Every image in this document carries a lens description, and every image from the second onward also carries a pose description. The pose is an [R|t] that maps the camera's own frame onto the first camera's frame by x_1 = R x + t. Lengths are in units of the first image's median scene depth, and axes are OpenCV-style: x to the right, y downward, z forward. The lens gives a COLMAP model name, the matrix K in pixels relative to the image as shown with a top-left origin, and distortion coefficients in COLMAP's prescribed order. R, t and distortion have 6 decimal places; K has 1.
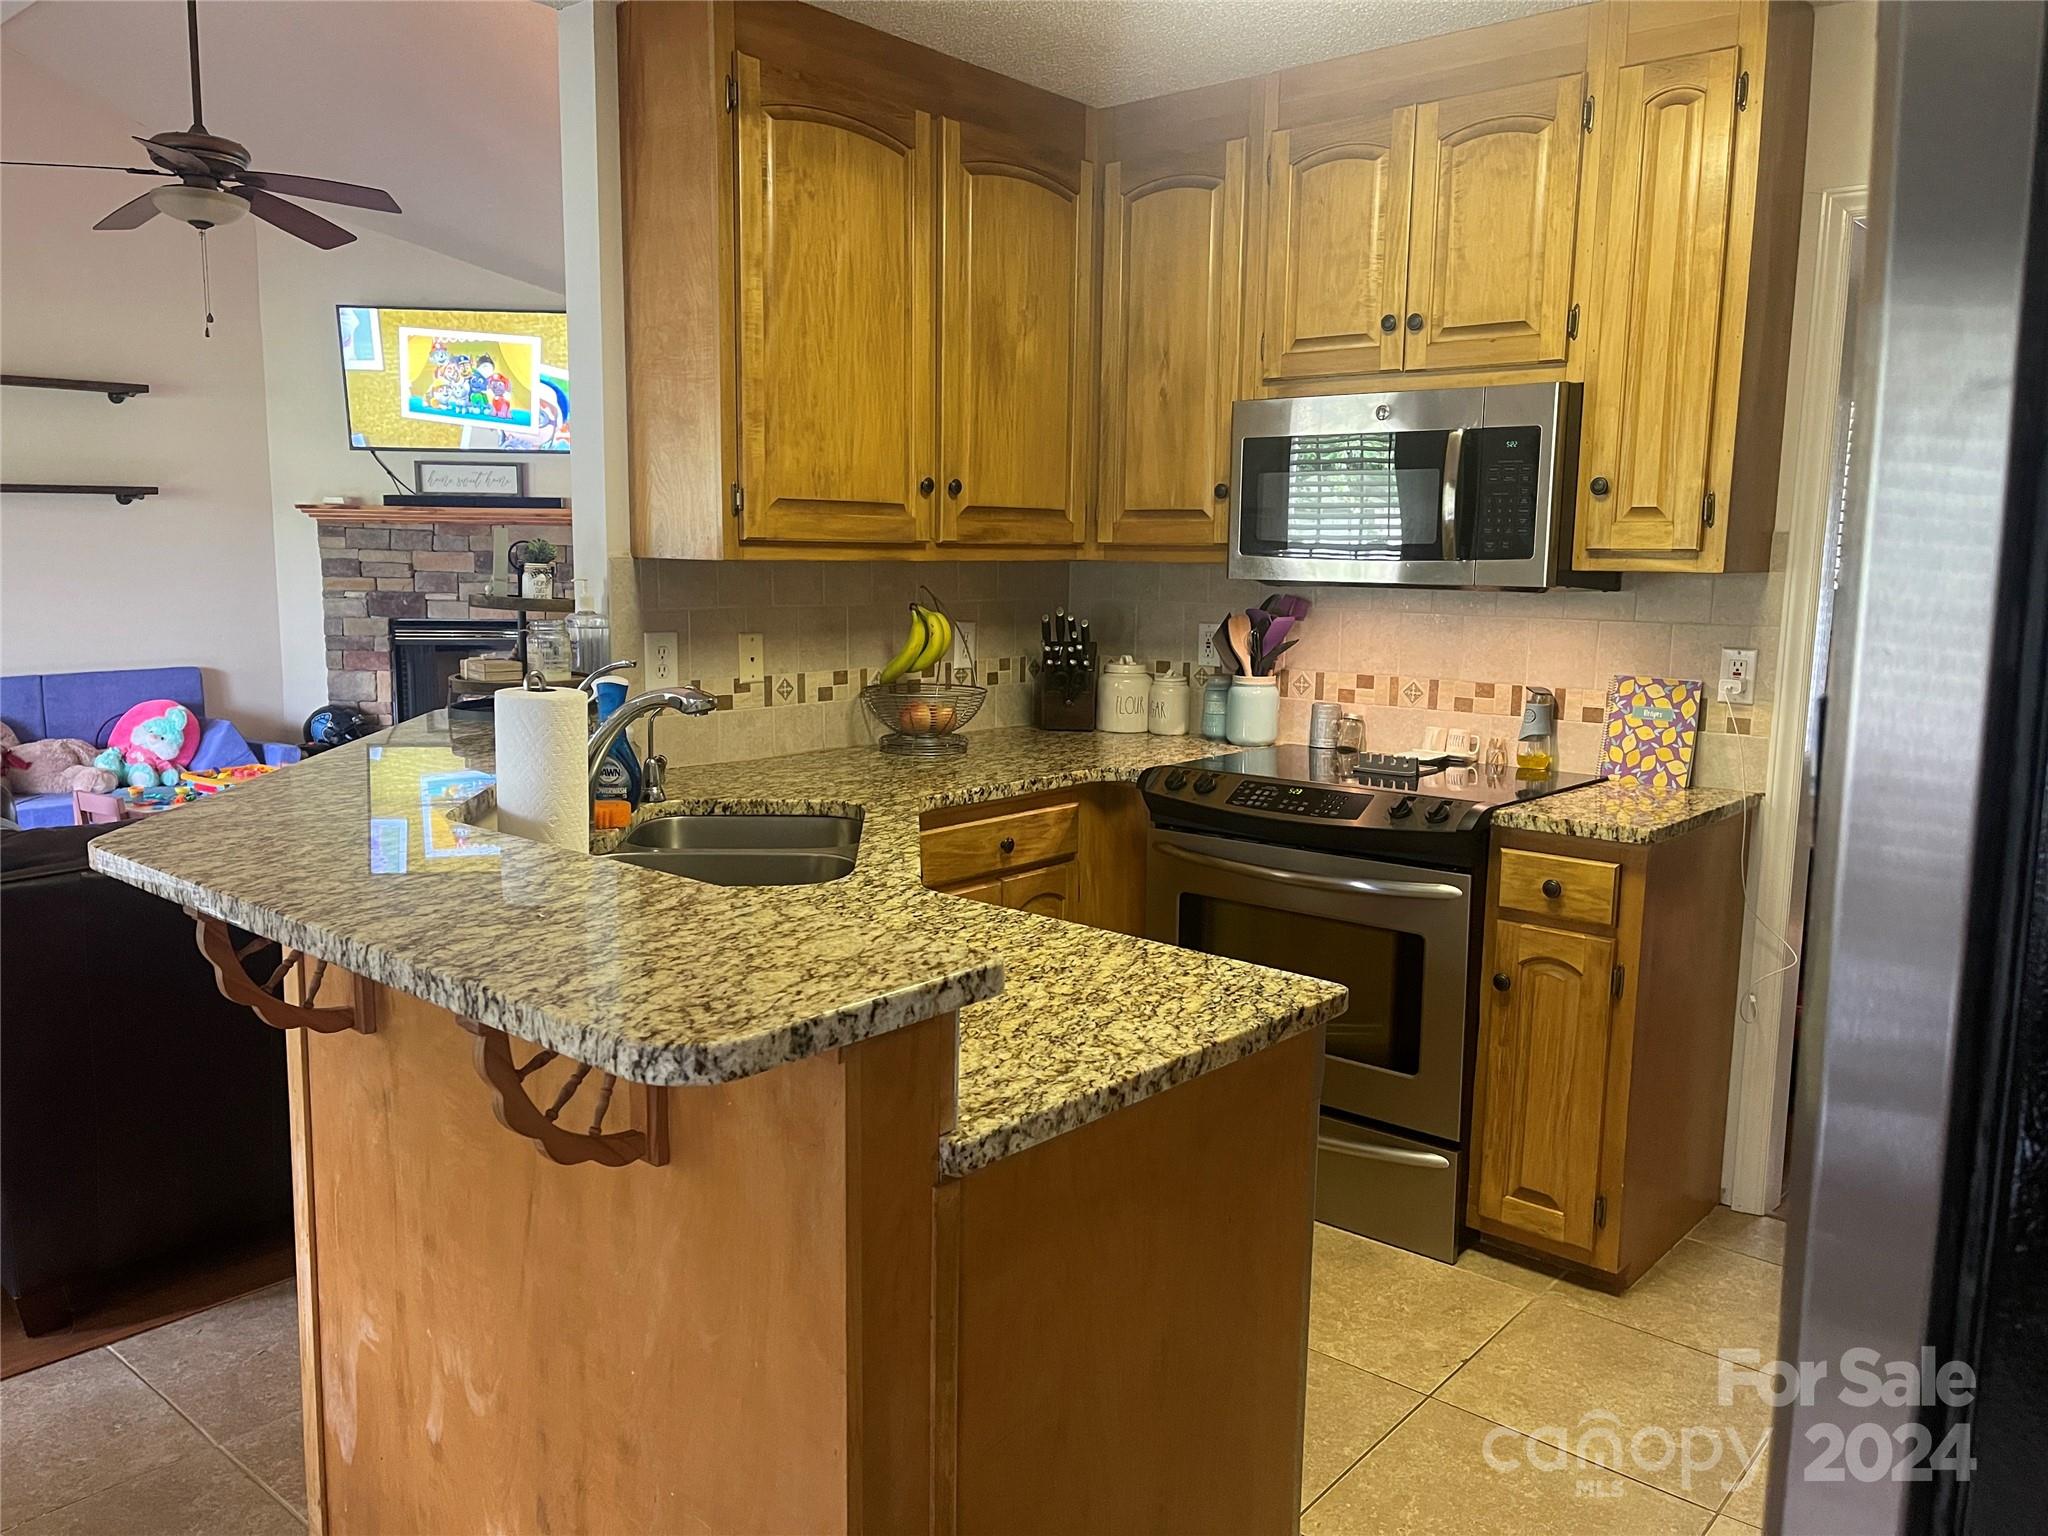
lens RADIAL K [[1551.4, 0, 1017.5], [0, 1551.4, 763.3], [0, 0, 1]] dist [0.073175, -0.093126]
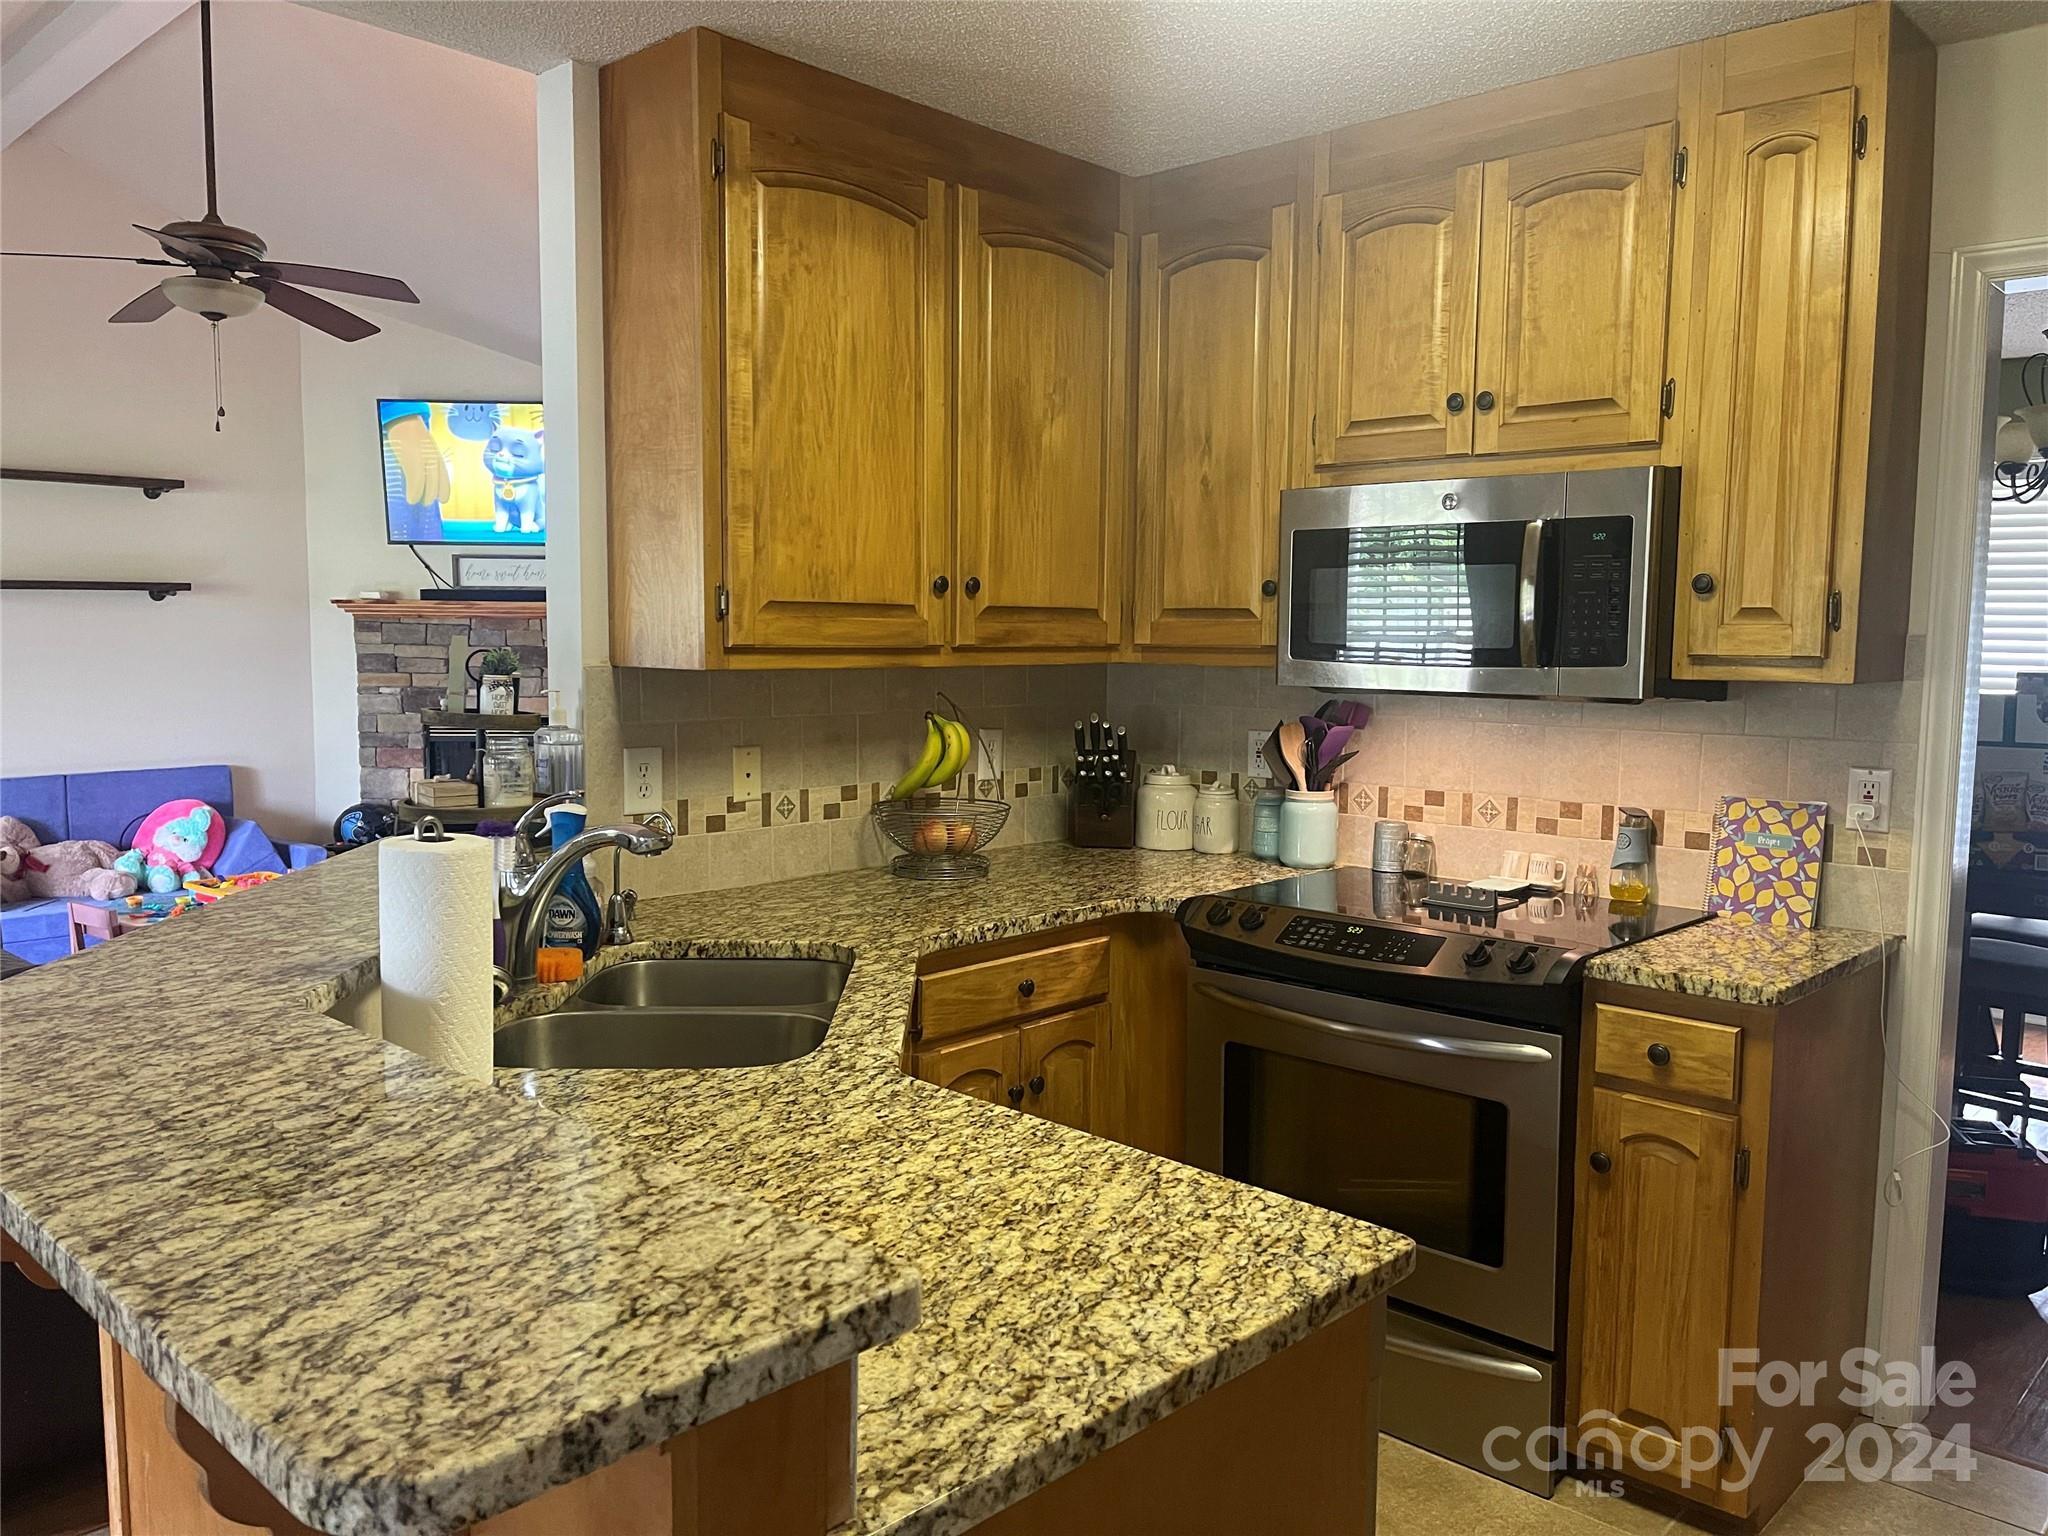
lens RADIAL K [[1551.4, 0, 1017.5], [0, 1551.4, 763.3], [0, 0, 1]] dist [0.073175, -0.093126]
pose [[0.999083, 0.000543, -0.042804, 0.027147], [-0.002845, 0.998551, -0.053730, -0.028325], [0.042713, 0.053802, 0.997638, 0.115117]]
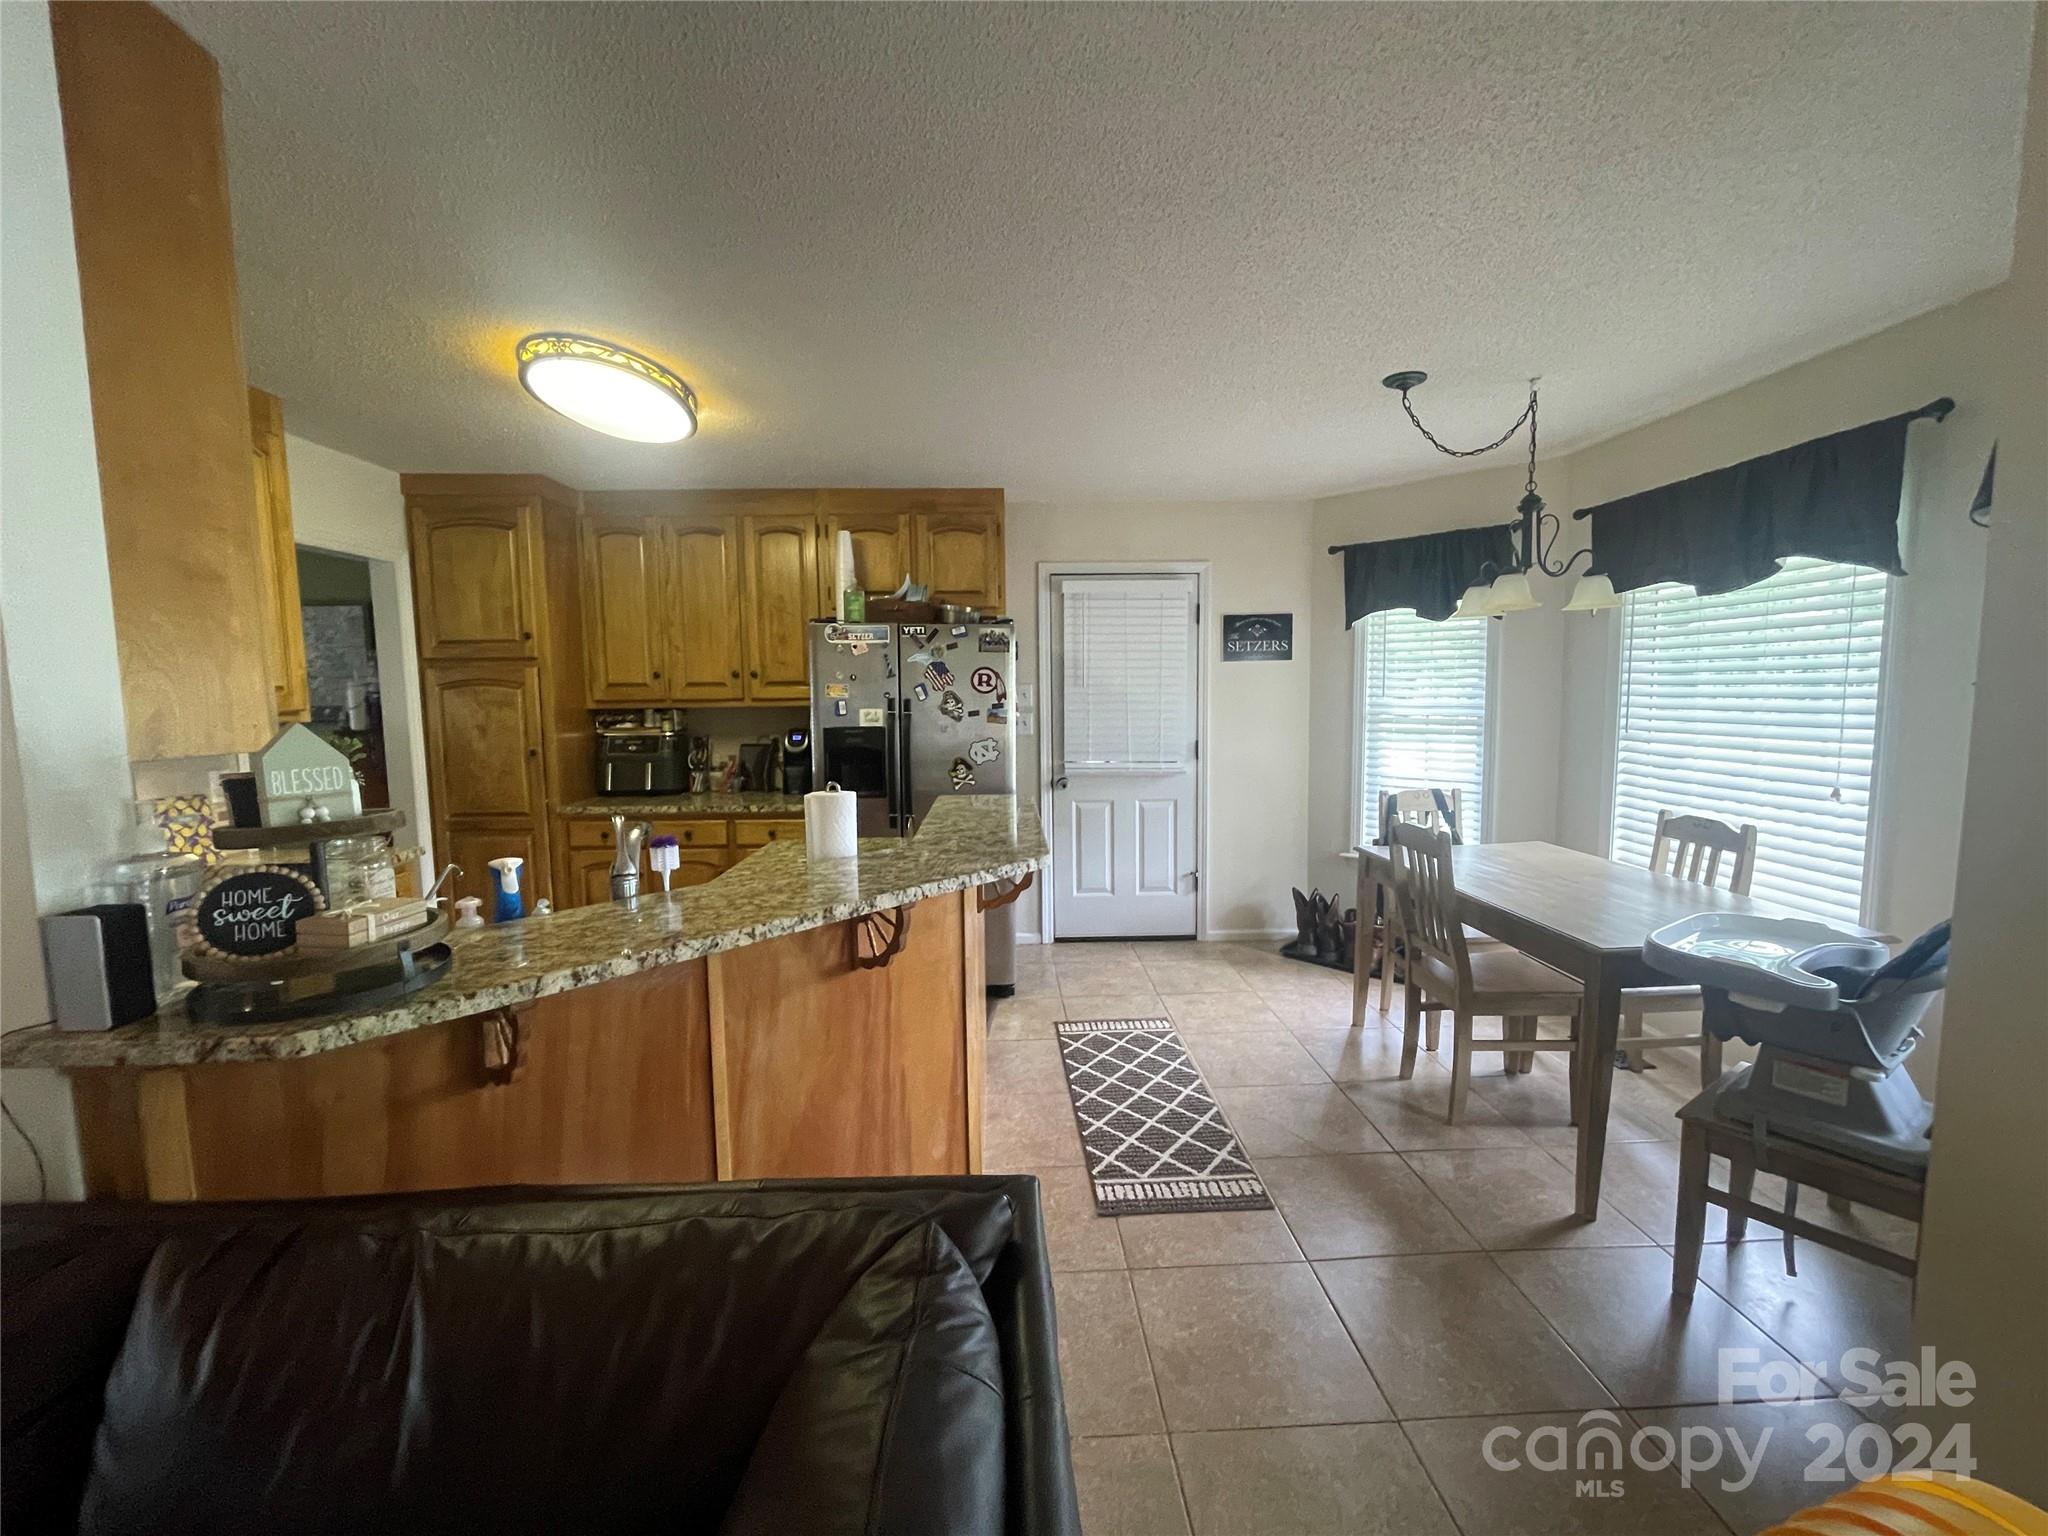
lens RADIAL K [[834.8, 0, 1021.4], [0, 834.8, 759.4], [0, 0, 1]] dist [-0.001992, 0.000036]
pose [[-0.677687, -0.066545, 0.732333, -0.773458], [0.111274, 0.975149, 0.191580, -0.161343], [-0.726883, 0.211321, -0.653441, 0.977168]]
